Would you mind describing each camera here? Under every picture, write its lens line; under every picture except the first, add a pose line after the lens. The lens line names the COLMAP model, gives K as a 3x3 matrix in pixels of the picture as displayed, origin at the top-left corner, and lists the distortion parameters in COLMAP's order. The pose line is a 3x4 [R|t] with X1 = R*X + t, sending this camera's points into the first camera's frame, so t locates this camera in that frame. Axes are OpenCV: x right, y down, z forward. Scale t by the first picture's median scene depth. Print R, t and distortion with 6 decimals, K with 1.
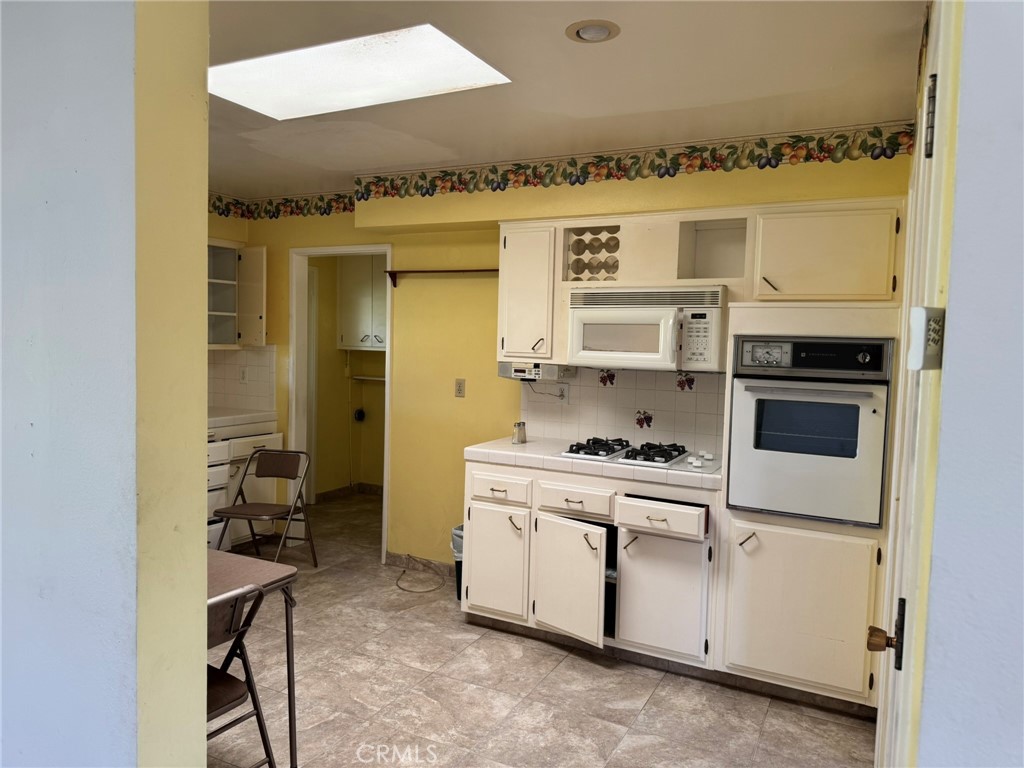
lens RADIAL K [[721.3, 0, 512.0], [0, 721.3, 384.0], [0, 0, 1]] dist [0.253912, -0.491958]
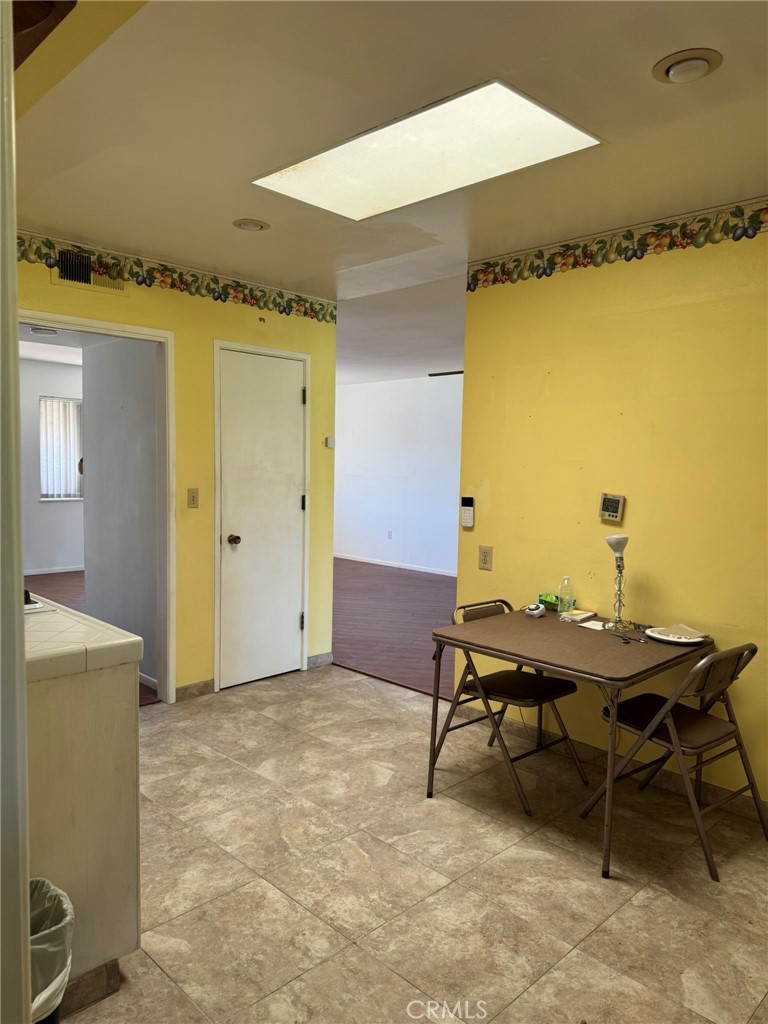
lens RADIAL K [[715.1, 0, 398.1], [0, 715.1, 526.9], [0, 0, 1]] dist [0.000799, -0.001264]
pose [[-0.955559, -0.076433, 0.284718, -0.380793], [-0.029758, 0.985880, 0.164789, -0.076642], [-0.293293, 0.148994, -0.944341, 1.444616]]
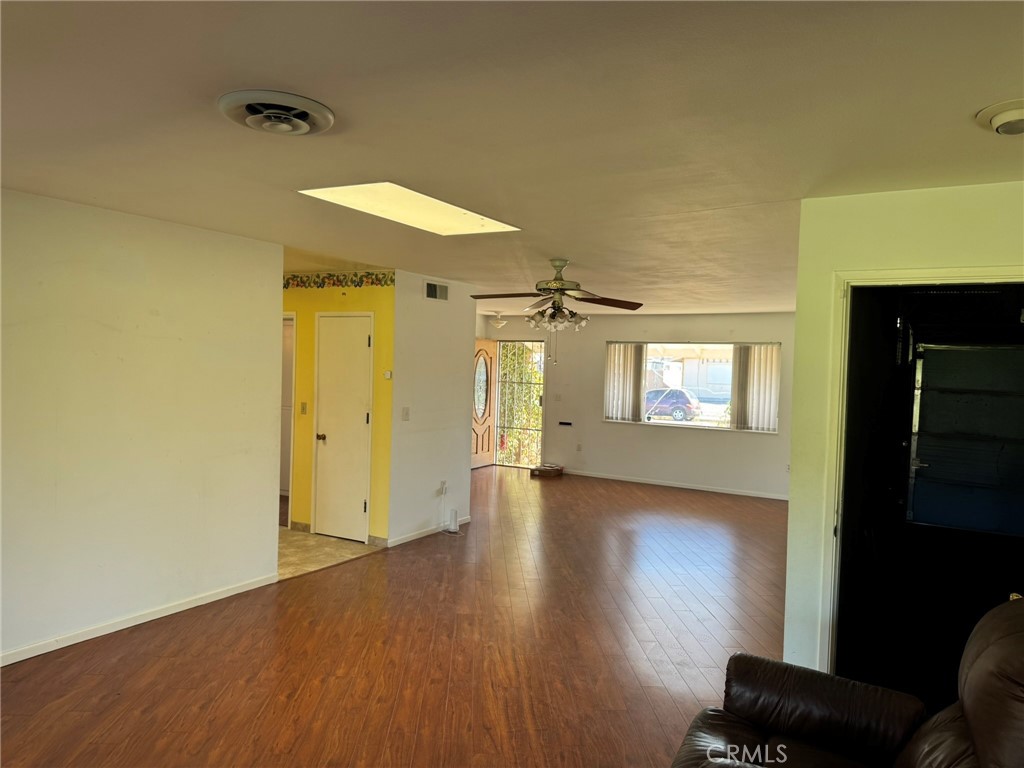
lens RADIAL K [[714.2, 0, 507.7], [0, 714.2, 384.5], [0, 0, 1]] dist [0.097767, -0.154863]
pose [[0.057343, -0.053391, 0.996926, -1.579747], [0.035942, 0.998032, 0.051383, -0.064654], [-0.997707, 0.032885, 0.059149, -0.167209]]
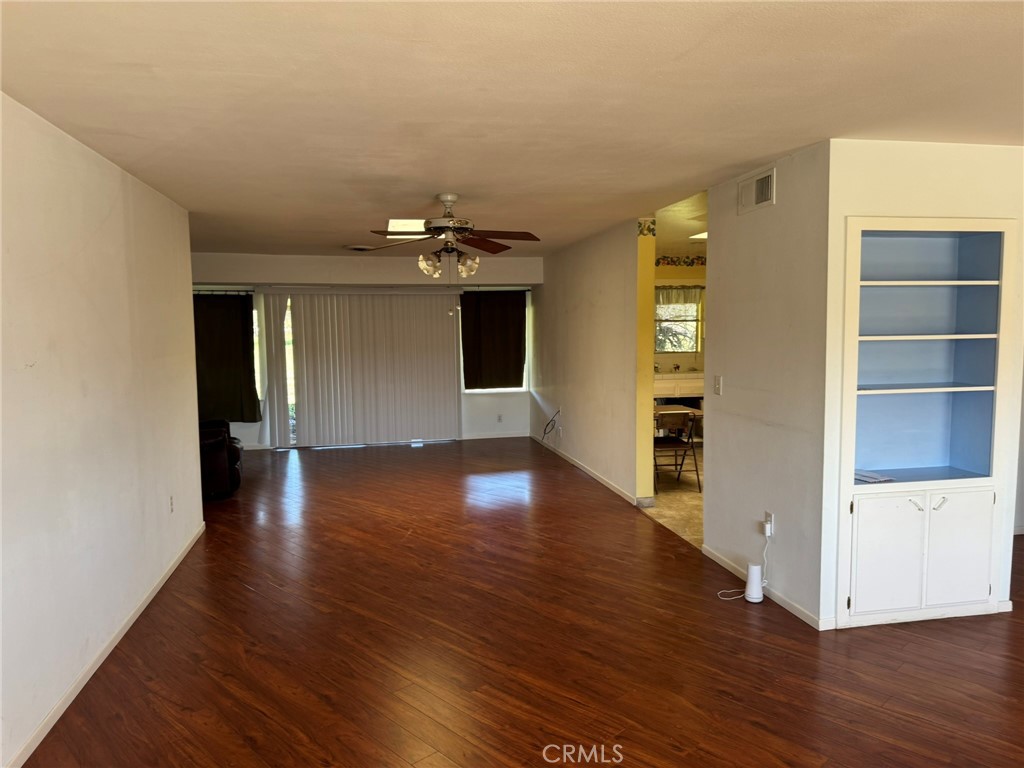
lens RADIAL K [[725.7, 0, 512.0], [0, 725.7, 384.0], [0, 0, 1]] dist [0.111467, -0.147469]
pose [[0.627548, 0.031871, -0.777925, 0.956734], [-0.025210, 0.999470, 0.020611, 0.067155], [0.778169, 0.006677, 0.628019, -0.922426]]
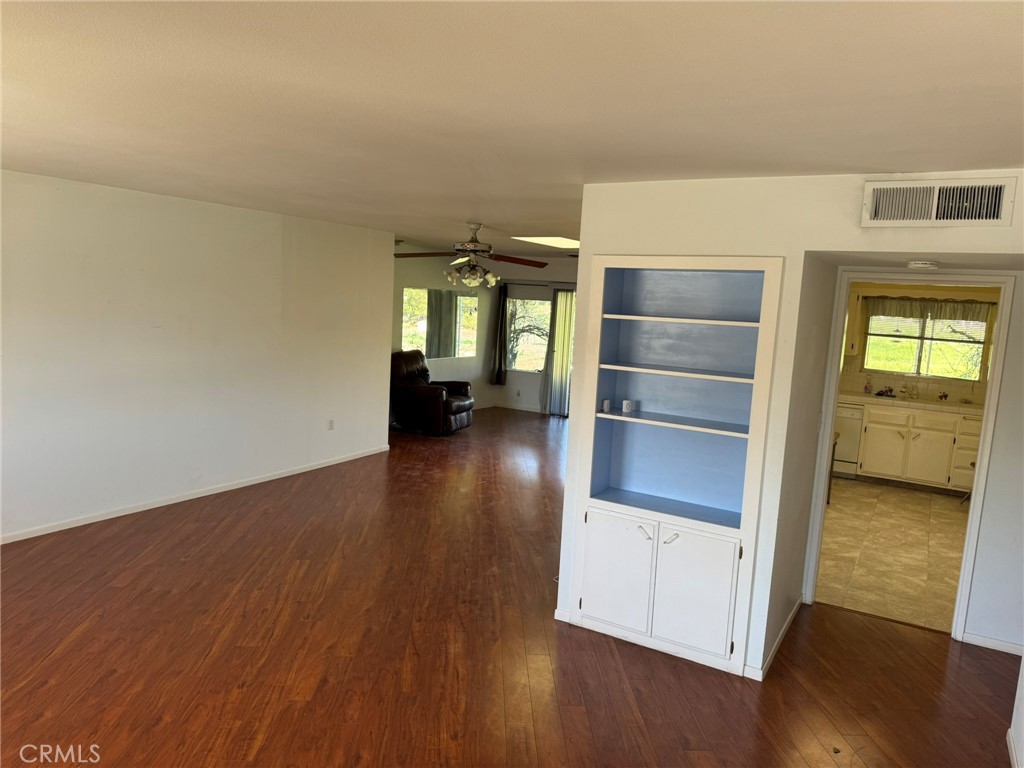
lens RADIAL K [[721.4, 0, 515.1], [0, 721.4, 380.7], [0, 0, 1]] dist [0.113614, -0.147886]
pose [[-0.049081, 0.087604, -0.994946, 1.557266], [-0.122619, 0.988082, 0.093048, -0.050195], [0.991239, 0.126566, -0.037754, 0.006546]]
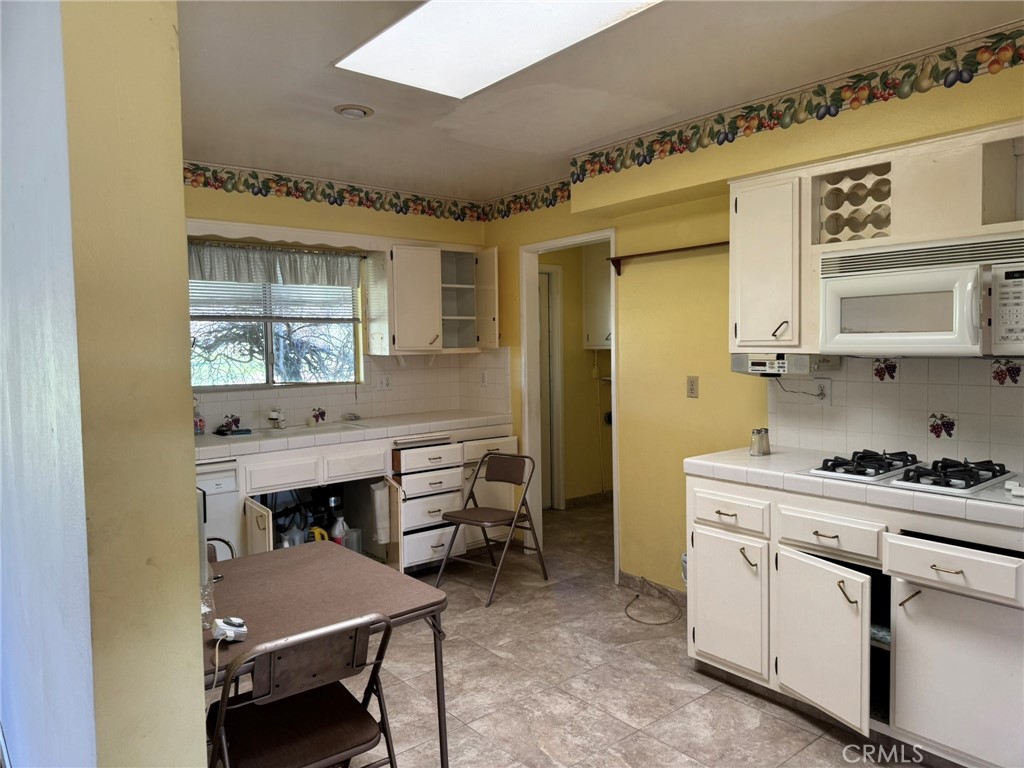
lens RADIAL K [[721.4, 0, 515.1], [0, 721.4, 380.7], [0, 0, 1]] dist [0.113614, -0.147886]
pose [[0.918435, -0.020211, -0.395056, 0.088826], [0.016653, 0.999784, -0.012434, 0.006366], [0.395222, 0.004841, 0.918573, 0.171799]]
